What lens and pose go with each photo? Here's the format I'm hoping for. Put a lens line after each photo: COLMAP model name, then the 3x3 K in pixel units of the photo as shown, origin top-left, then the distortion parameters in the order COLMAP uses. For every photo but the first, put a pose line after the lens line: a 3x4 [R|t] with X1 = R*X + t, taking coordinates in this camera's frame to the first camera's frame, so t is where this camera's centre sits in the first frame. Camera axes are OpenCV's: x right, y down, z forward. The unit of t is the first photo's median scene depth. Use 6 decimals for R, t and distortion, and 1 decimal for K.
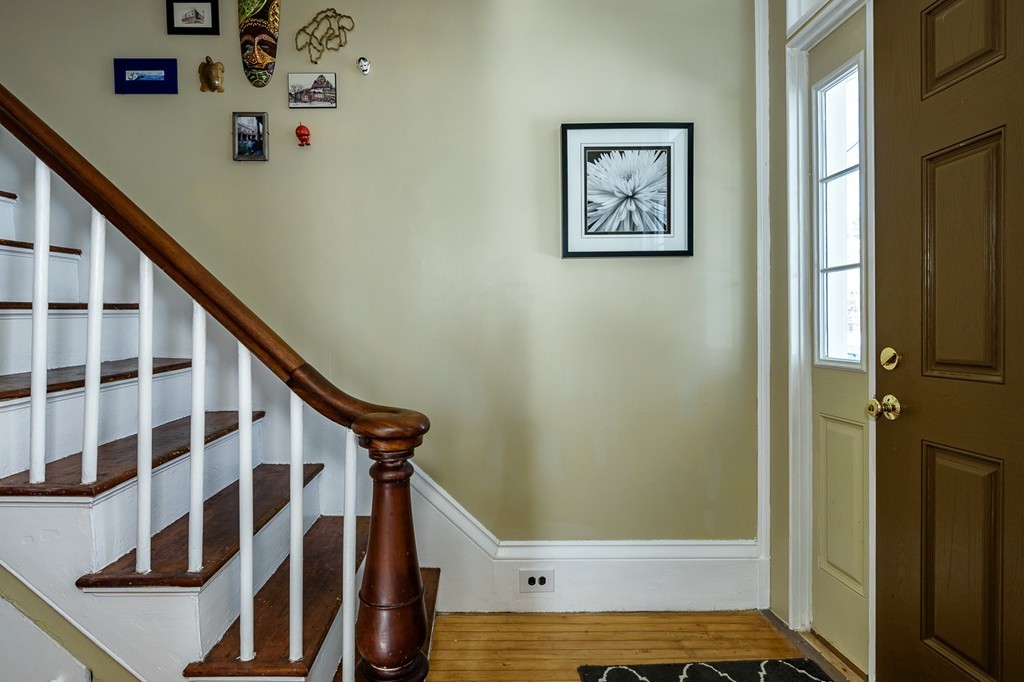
lens RADIAL K [[548.9, 0, 499.4], [0, 548.9, 329.4], [0, 0, 1]] dist [-0.000735, 0.000183]
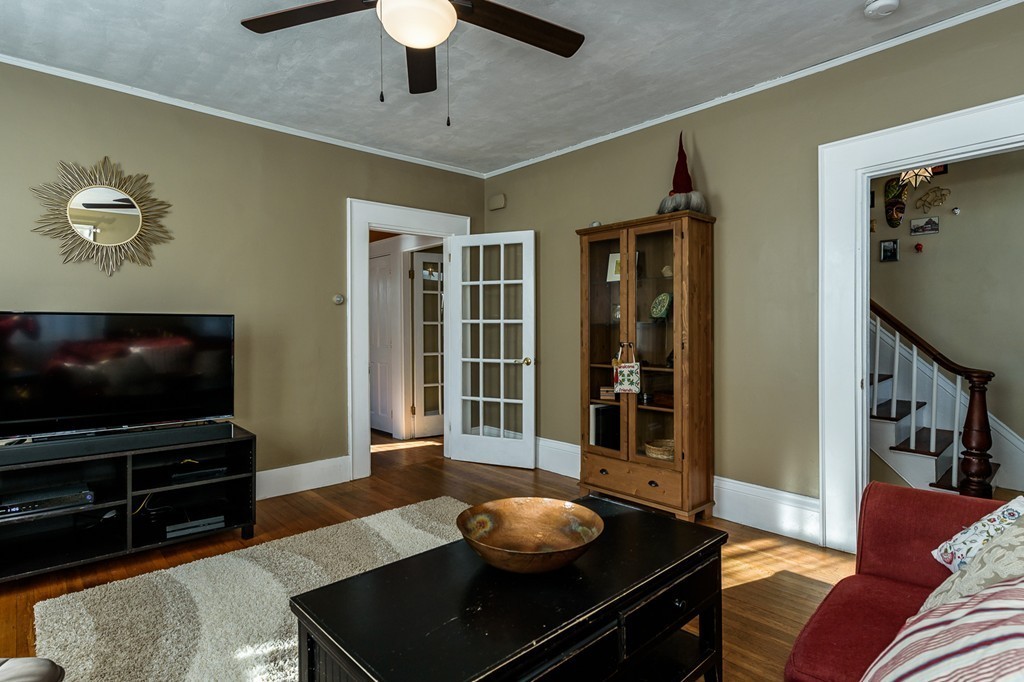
lens RADIAL K [[548.9, 0, 499.4], [0, 548.9, 329.4], [0, 0, 1]] dist [-0.000735, 0.000183]
pose [[0.651093, 0.015385, -0.758842, 0.208757], [-0.008849, 0.999880, 0.012680, -0.047268], [0.758946, -0.001540, 0.651151, -1.650382]]
